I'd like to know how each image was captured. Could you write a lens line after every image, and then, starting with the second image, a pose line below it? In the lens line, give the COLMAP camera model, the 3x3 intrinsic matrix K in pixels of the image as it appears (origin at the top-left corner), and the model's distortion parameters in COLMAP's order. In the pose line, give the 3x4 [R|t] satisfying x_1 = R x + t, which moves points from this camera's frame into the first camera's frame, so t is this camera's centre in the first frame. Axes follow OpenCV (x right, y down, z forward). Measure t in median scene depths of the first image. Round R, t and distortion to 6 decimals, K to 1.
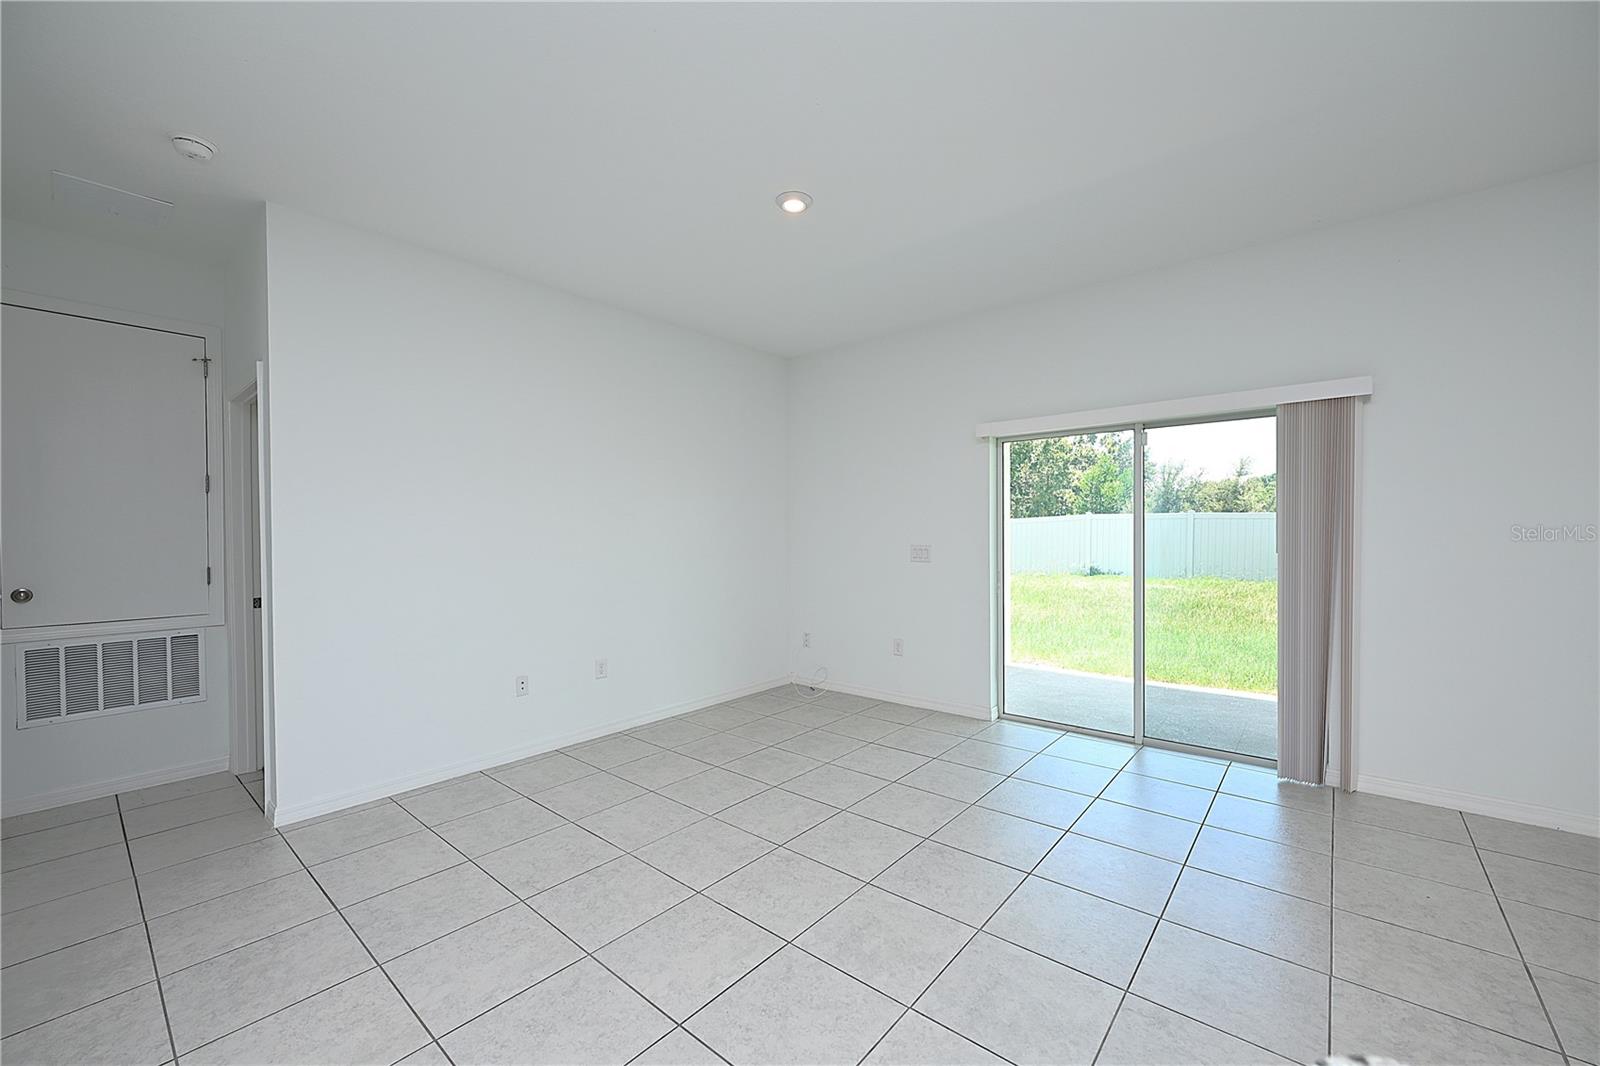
lens RADIAL K [[629.1, 0, 803.5], [0, 629.1, 534.9], [0, 0, 1]] dist [0.000097, -0.000029]
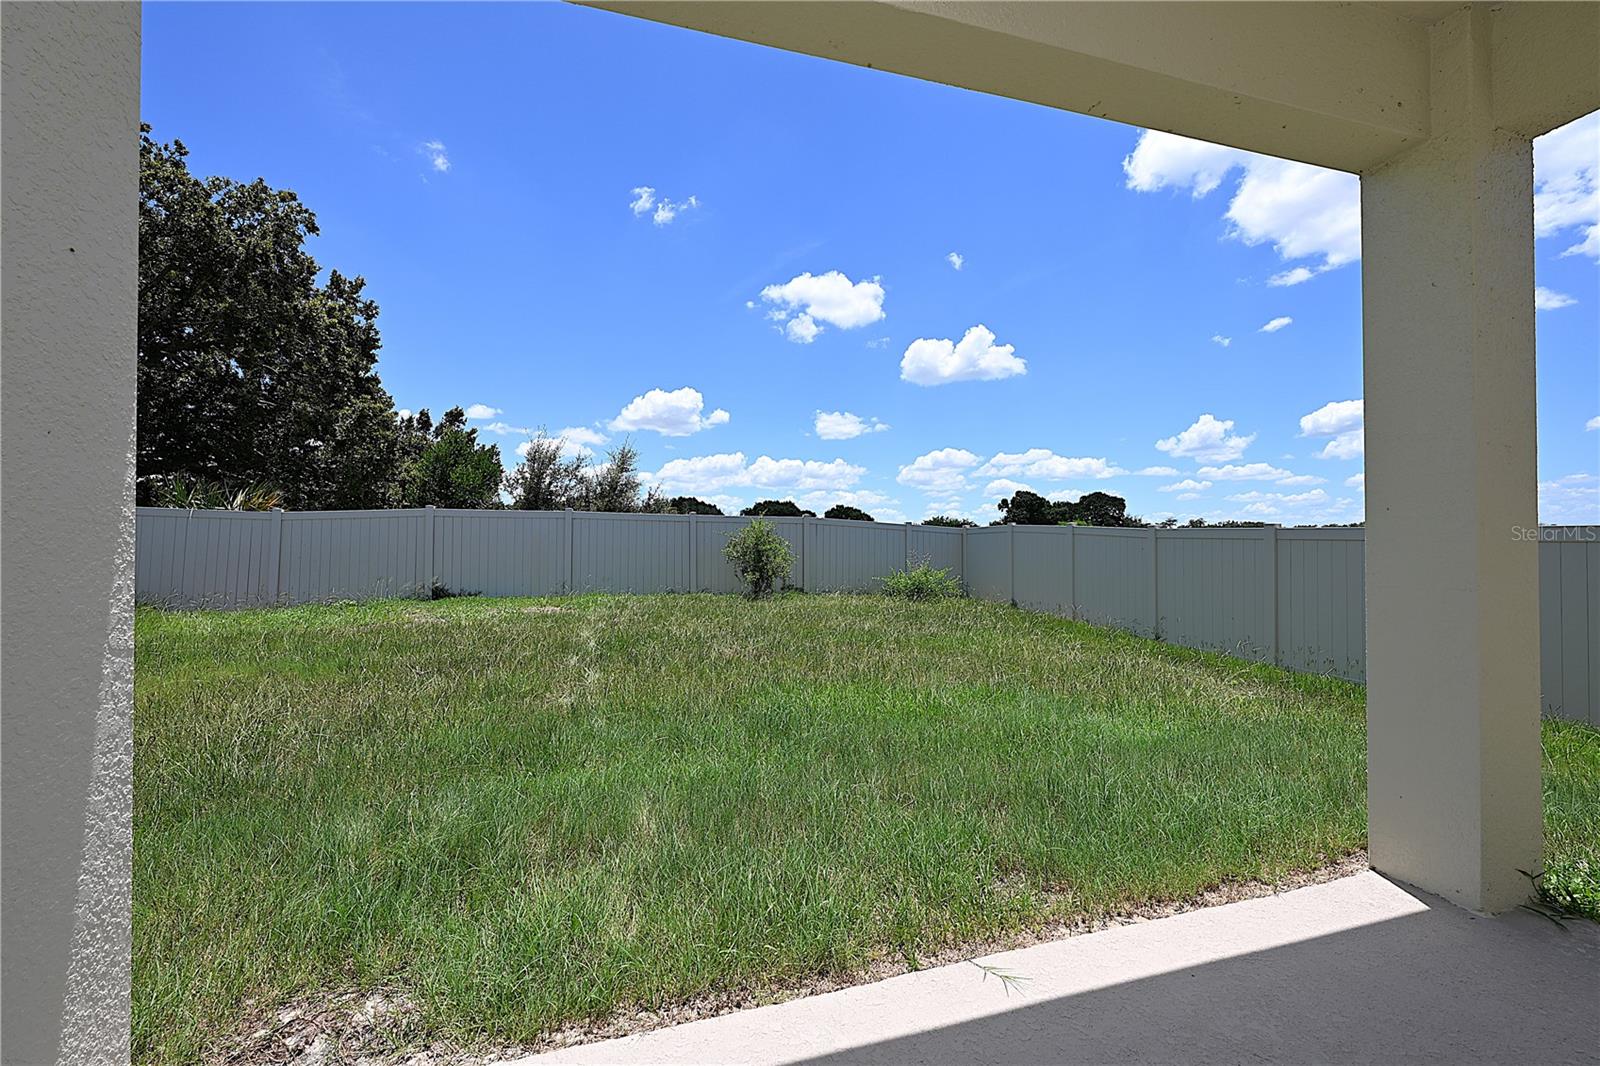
lens RADIAL K [[629.1, 0, 804.9], [0, 629.1, 533.0], [0, 0, 1]] dist [0.000097, -0.000029]
pose [[0.554326, 0.010219, 0.832237, 0.110271], [0.005414, 0.999859, -0.015883, 0.005735], [-0.832282, 0.013310, 0.554193, 0.283052]]
